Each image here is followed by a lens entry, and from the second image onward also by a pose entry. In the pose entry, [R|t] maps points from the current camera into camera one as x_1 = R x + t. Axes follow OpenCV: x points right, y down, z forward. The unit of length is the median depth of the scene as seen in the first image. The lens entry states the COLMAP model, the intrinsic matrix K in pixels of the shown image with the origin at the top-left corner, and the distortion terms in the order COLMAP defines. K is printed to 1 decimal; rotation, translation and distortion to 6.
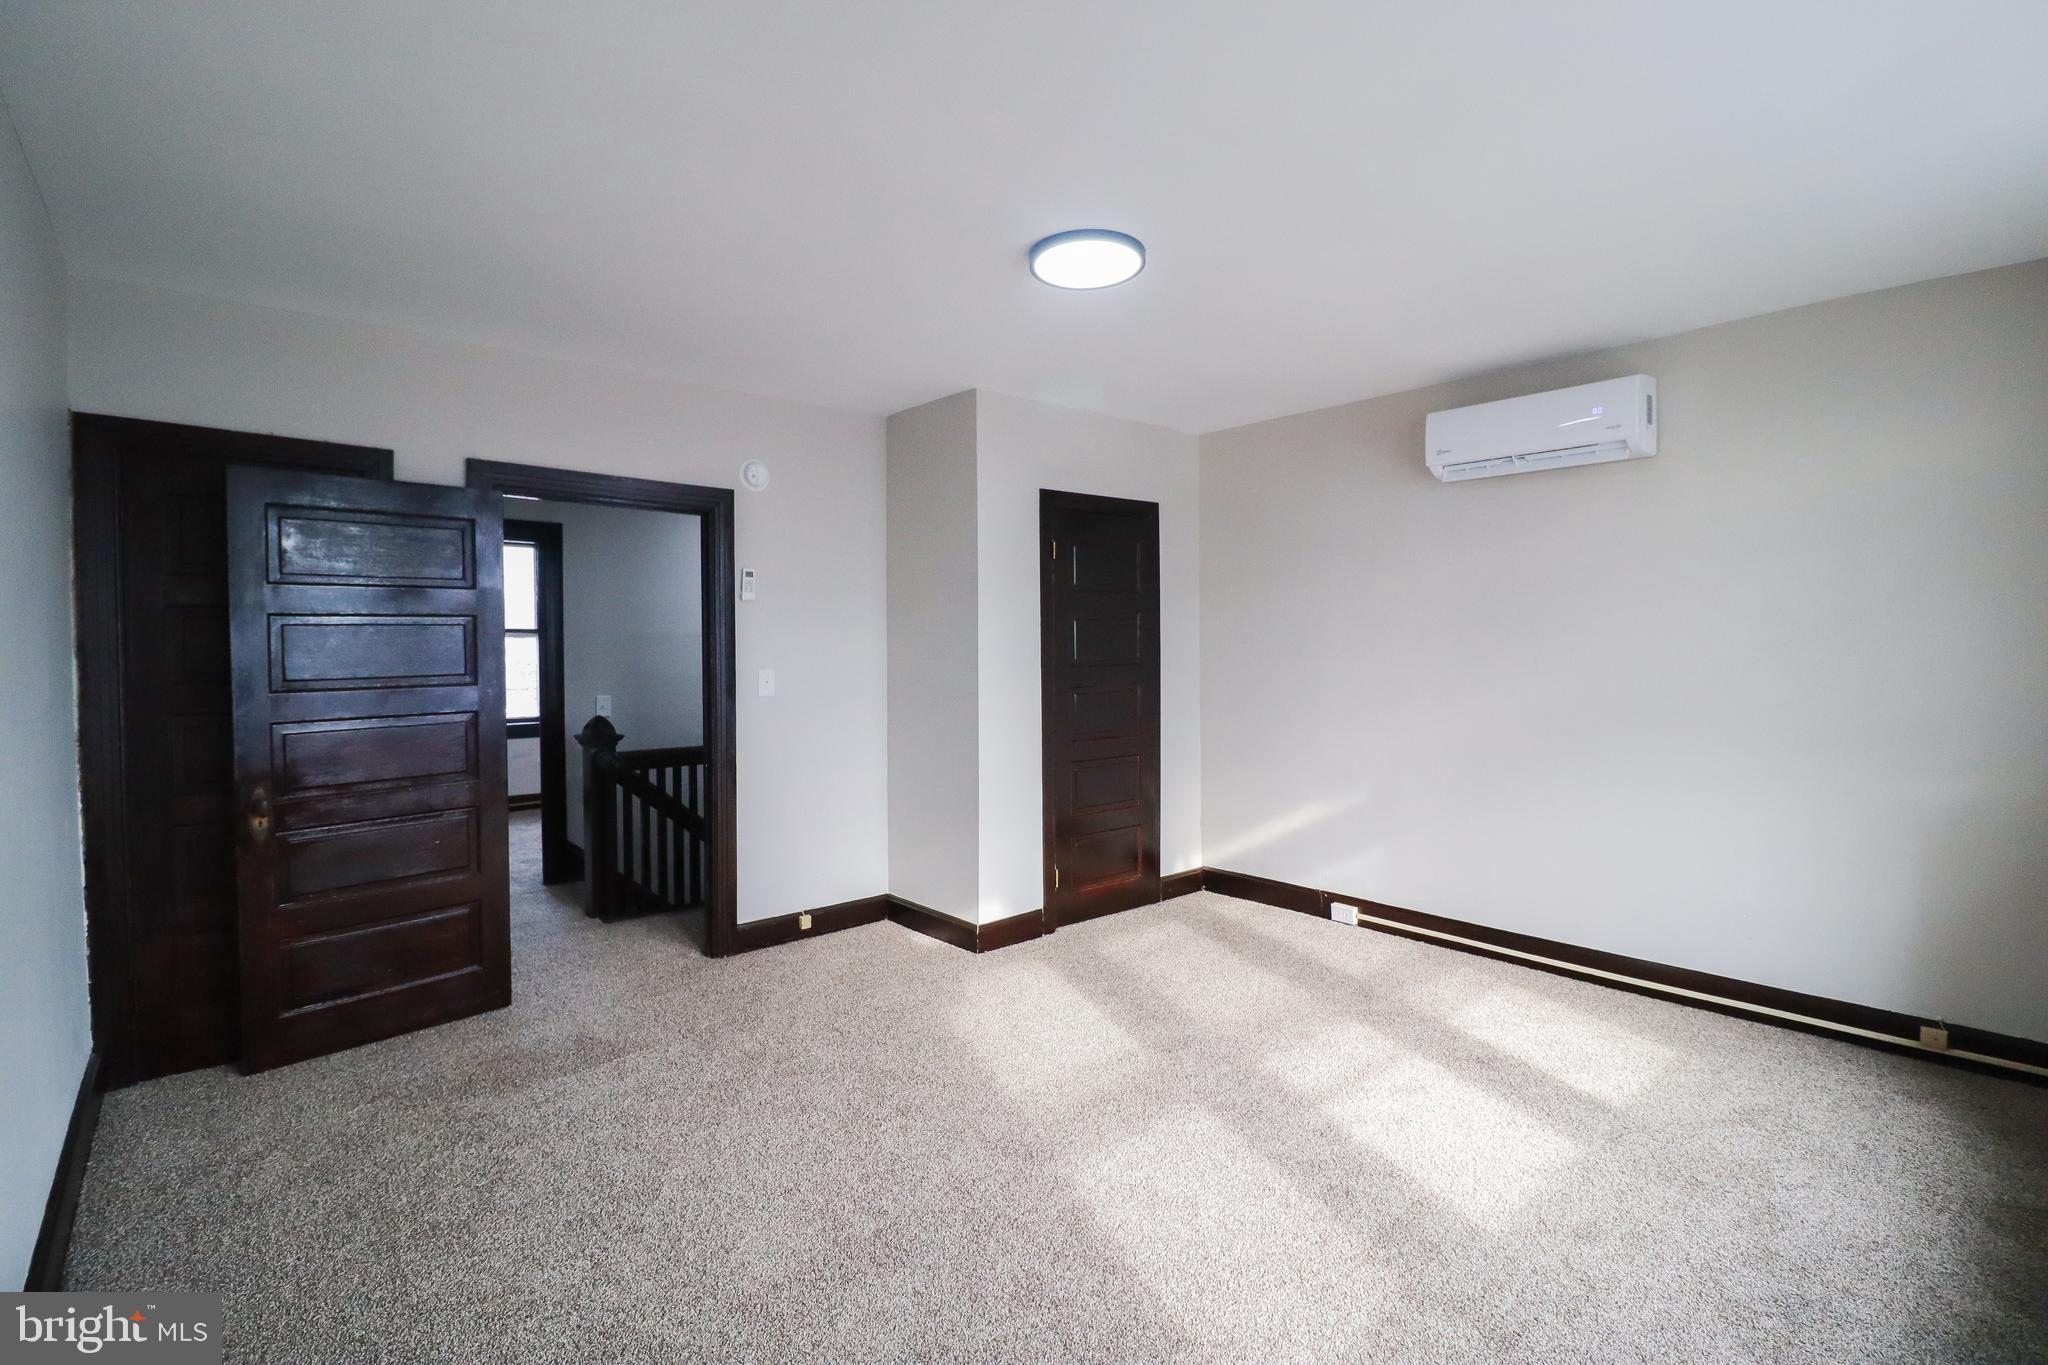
lens RADIAL K [[946.1, 0, 1039.6], [0, 946.1, 679.9], [0, 0, 1]] dist [-0.000683, -0.009857]
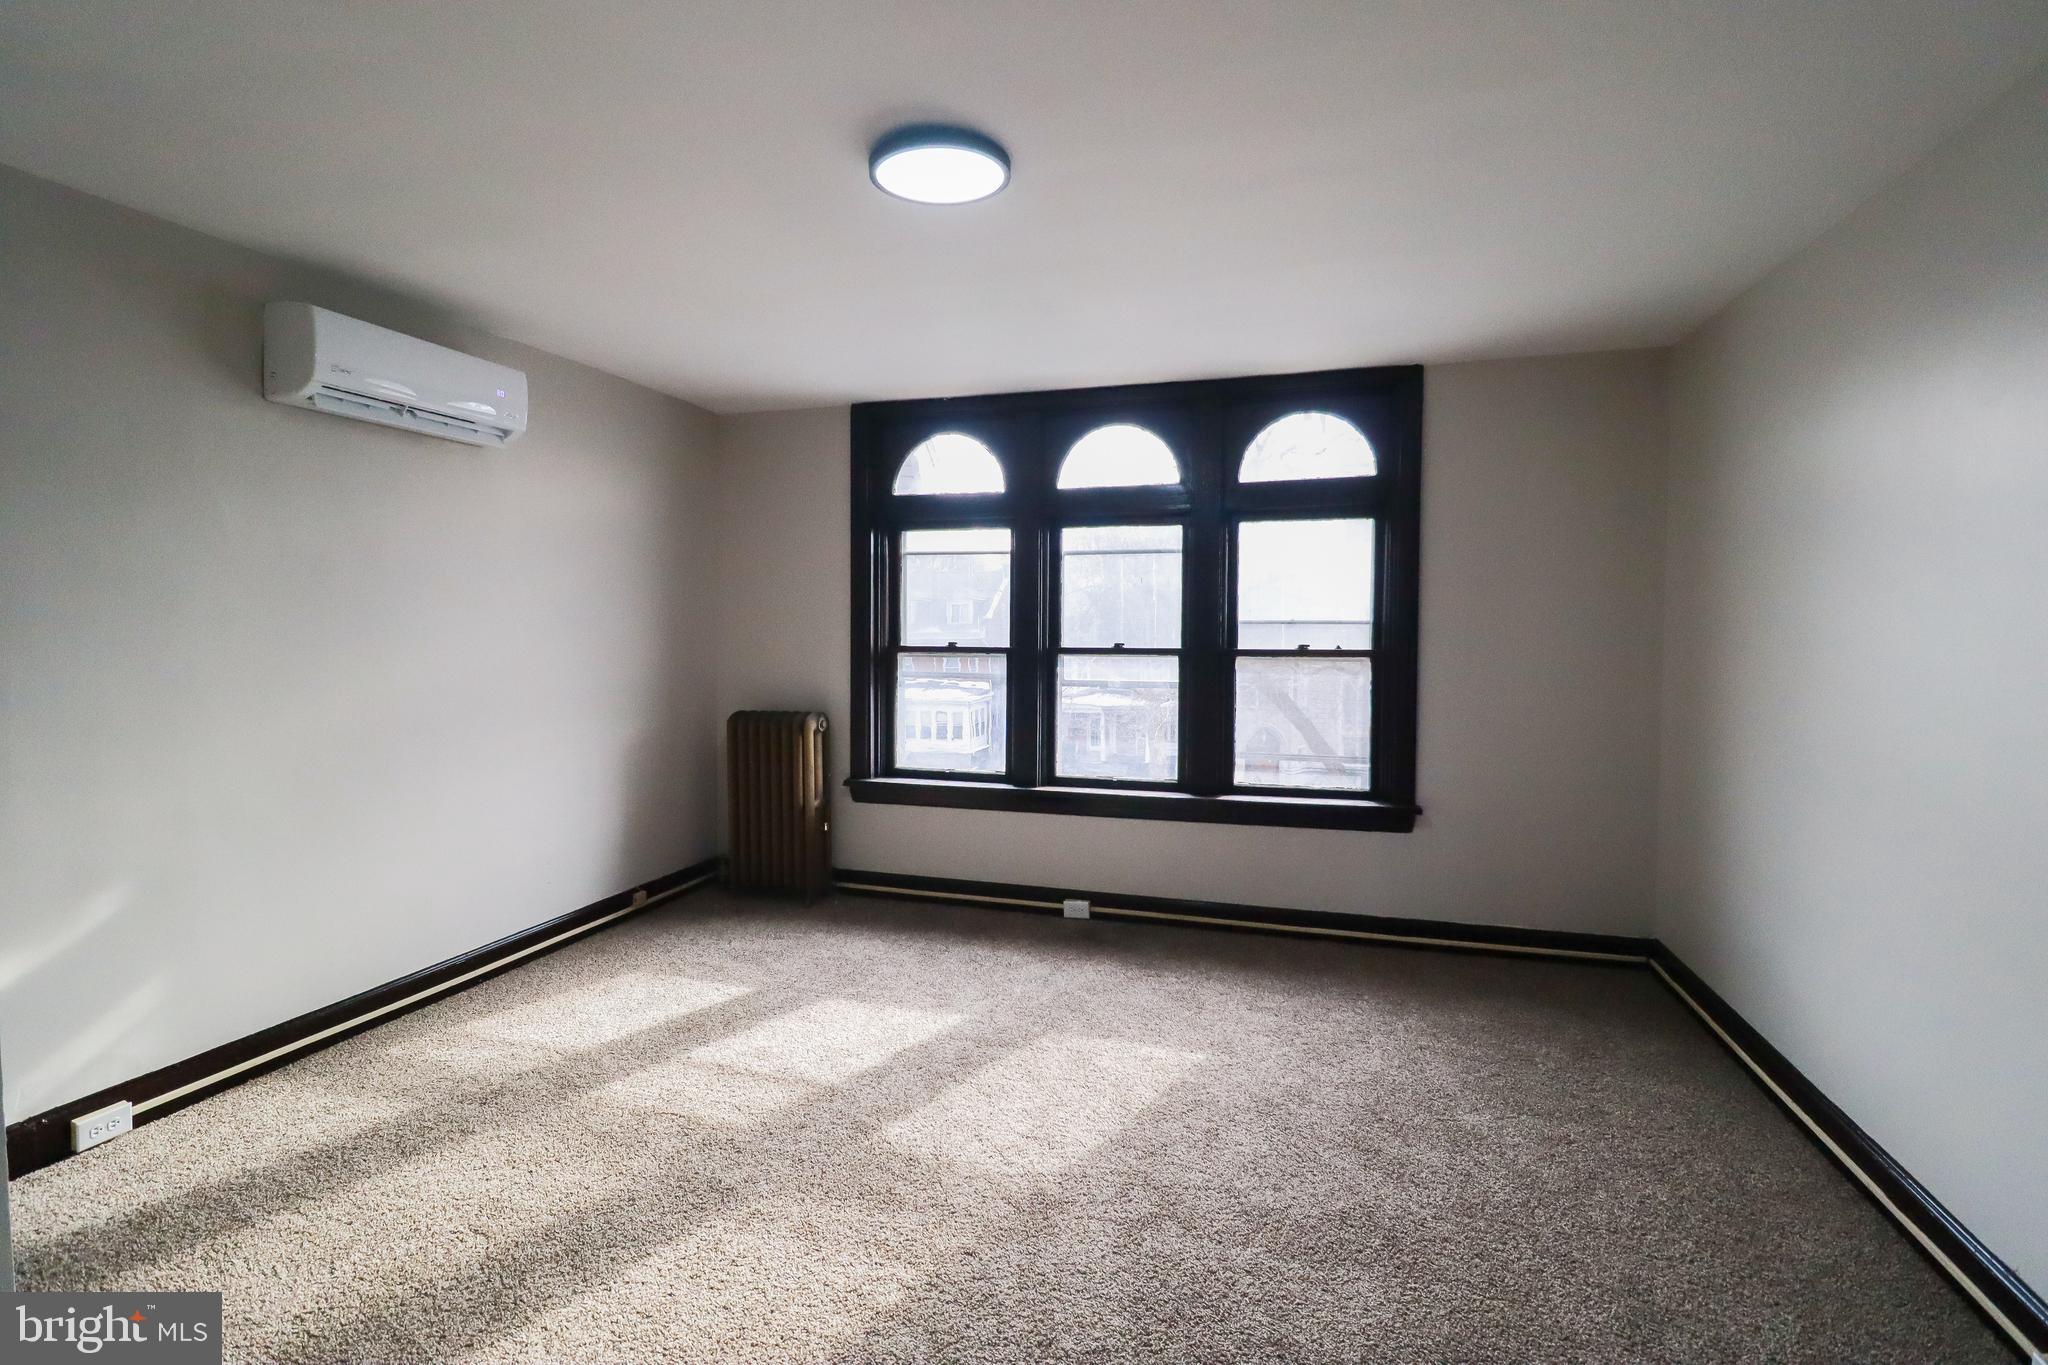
lens RADIAL K [[946.1, 0, 1040.3], [0, 946.1, 675.1], [0, 0, 1]] dist [-0.000683, -0.009857]
pose [[-0.534345, -0.044212, 0.844109, -0.630966], [0.028060, 0.997153, 0.069991, -0.056186], [-0.844800, 0.061085, -0.531584, 1.229090]]
